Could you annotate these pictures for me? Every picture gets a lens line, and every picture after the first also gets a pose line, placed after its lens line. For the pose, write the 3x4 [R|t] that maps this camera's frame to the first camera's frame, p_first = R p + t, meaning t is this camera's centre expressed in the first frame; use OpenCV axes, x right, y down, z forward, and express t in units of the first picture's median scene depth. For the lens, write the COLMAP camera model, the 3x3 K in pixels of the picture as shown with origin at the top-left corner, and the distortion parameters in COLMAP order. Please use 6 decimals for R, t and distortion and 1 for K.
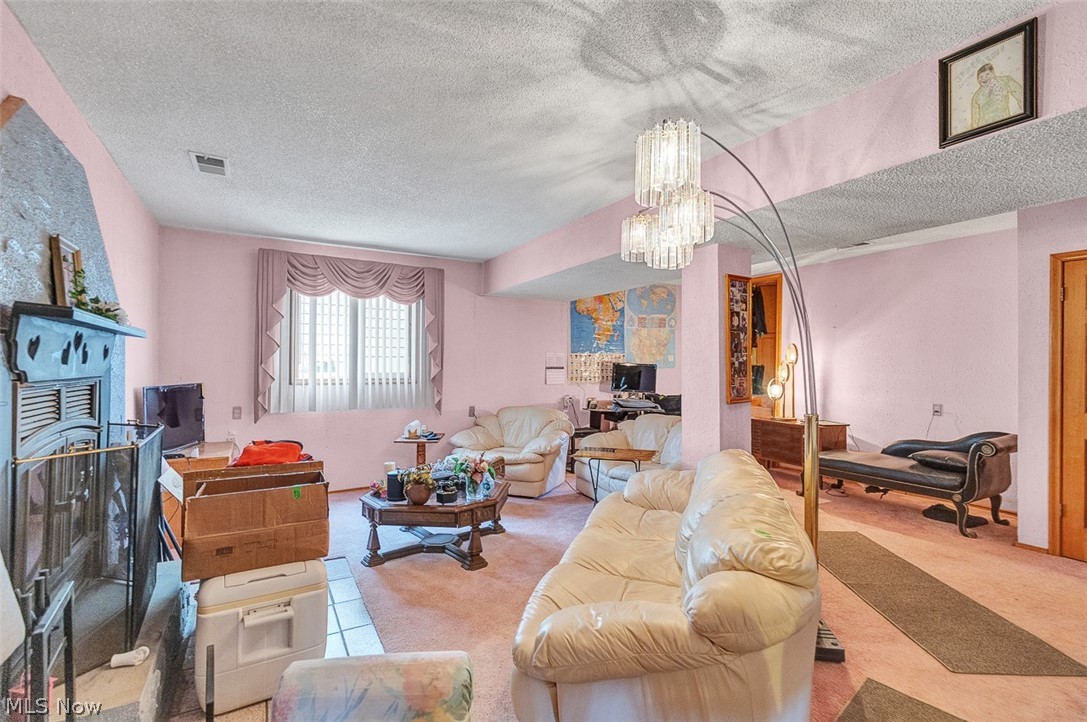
lens RADIAL K [[497.7, 0, 539.8], [0, 497.7, 362.1], [0, 0, 1]] dist [0.011287, -0.001439]
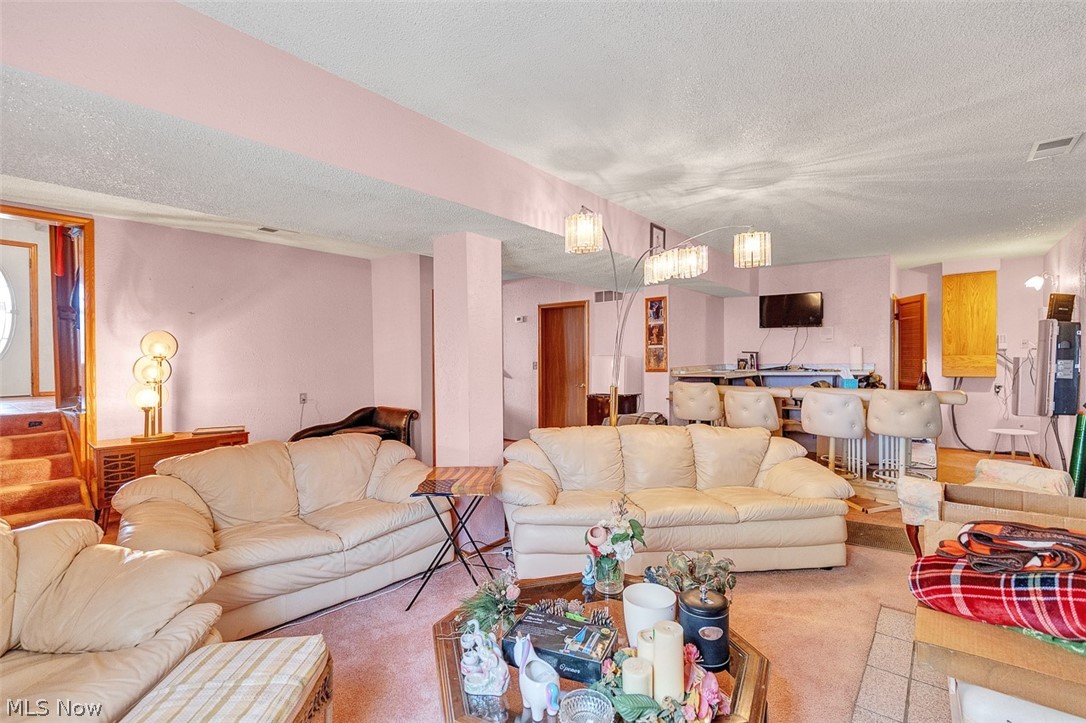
lens RADIAL K [[497.3, 0, 550.4], [0, 497.3, 359.9], [0, 0, 1]] dist [0.011287, -0.001439]
pose [[-0.387404, -0.008338, 0.921872, -0.503588], [0.001967, 0.999949, 0.009871, 0.000263], [-0.921908, 0.005637, -0.387368, 1.037239]]
